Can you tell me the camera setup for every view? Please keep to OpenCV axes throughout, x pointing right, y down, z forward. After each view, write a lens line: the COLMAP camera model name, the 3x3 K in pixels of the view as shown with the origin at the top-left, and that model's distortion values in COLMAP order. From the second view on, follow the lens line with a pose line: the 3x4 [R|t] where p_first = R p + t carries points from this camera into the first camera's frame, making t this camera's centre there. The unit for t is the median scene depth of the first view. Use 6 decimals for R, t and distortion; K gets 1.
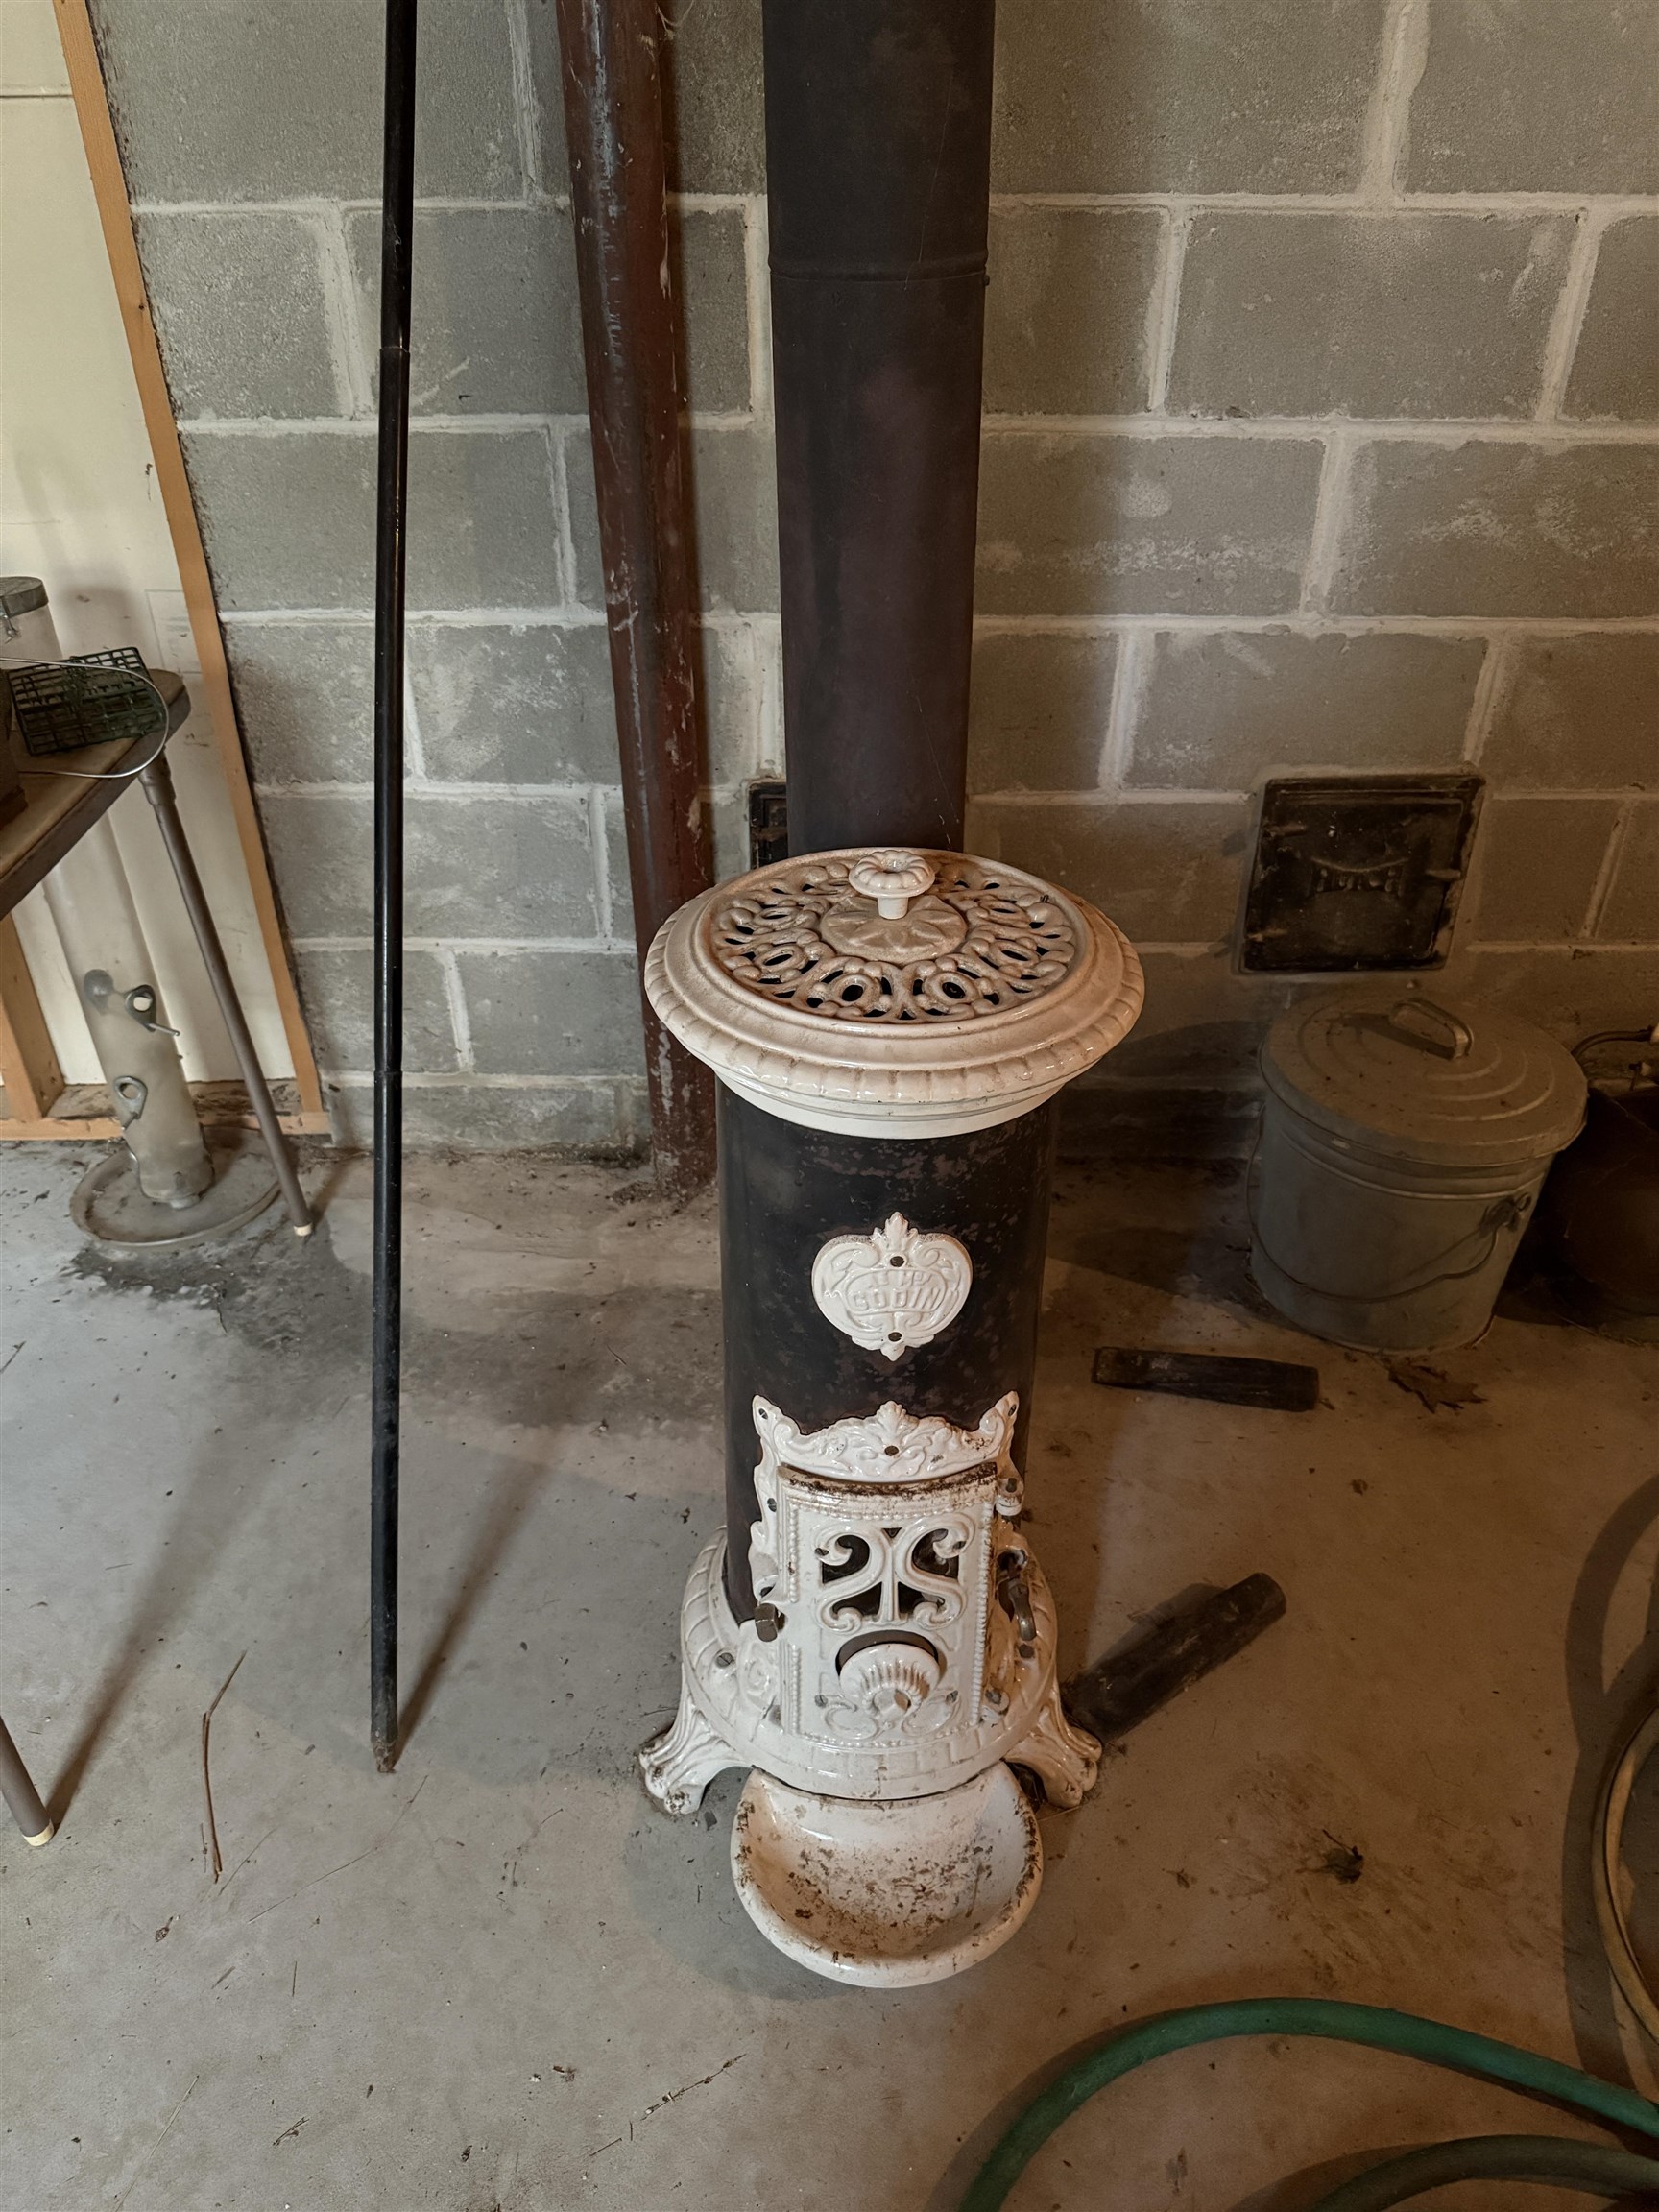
lens RADIAL K [[1564.9, 0, 827.7], [0, 1564.9, 1102.6], [0, 0, 1]] dist [-0.004243, -0.006469]
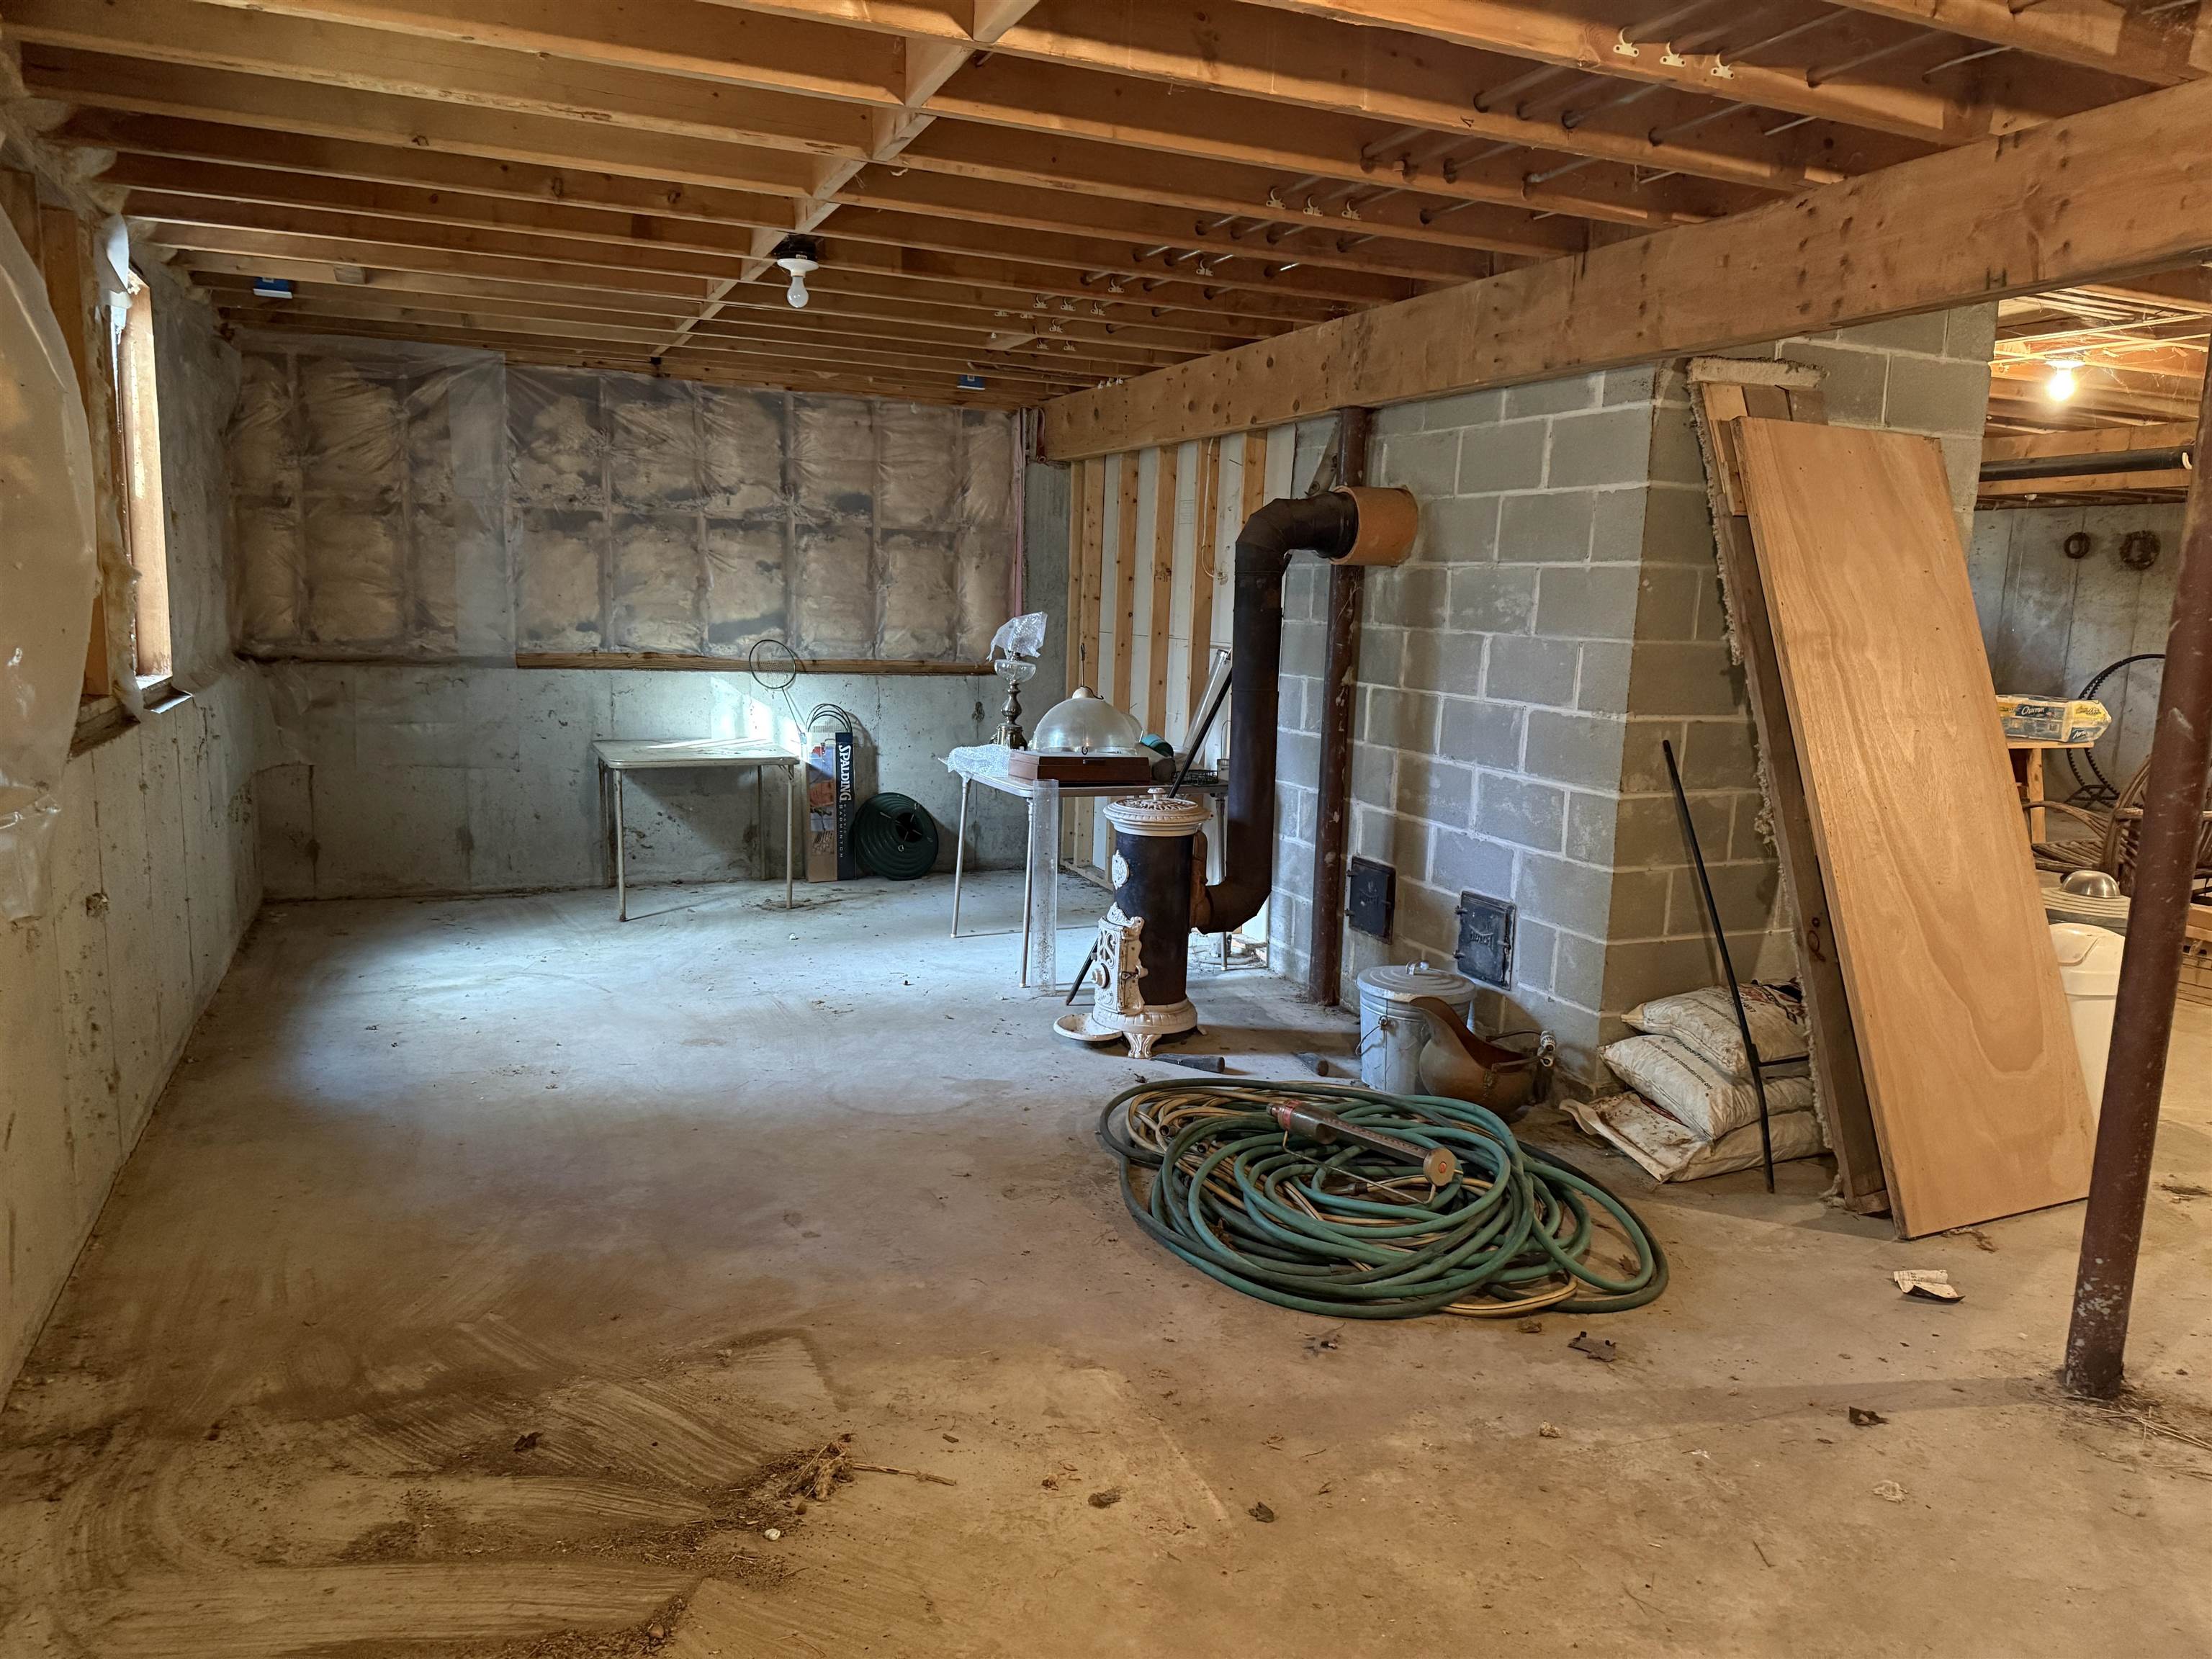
lens RADIAL K [[1564.9, 0, 1108.1], [0, 1564.9, 832.2], [0, 0, 1]] dist [-0.004243, -0.006469]
pose [[0.419174, 0.154540, -0.894656, 2.730696], [-0.534864, 0.838289, -0.105797, 0.352382], [0.733630, 0.522867, 0.434047, -0.719011]]
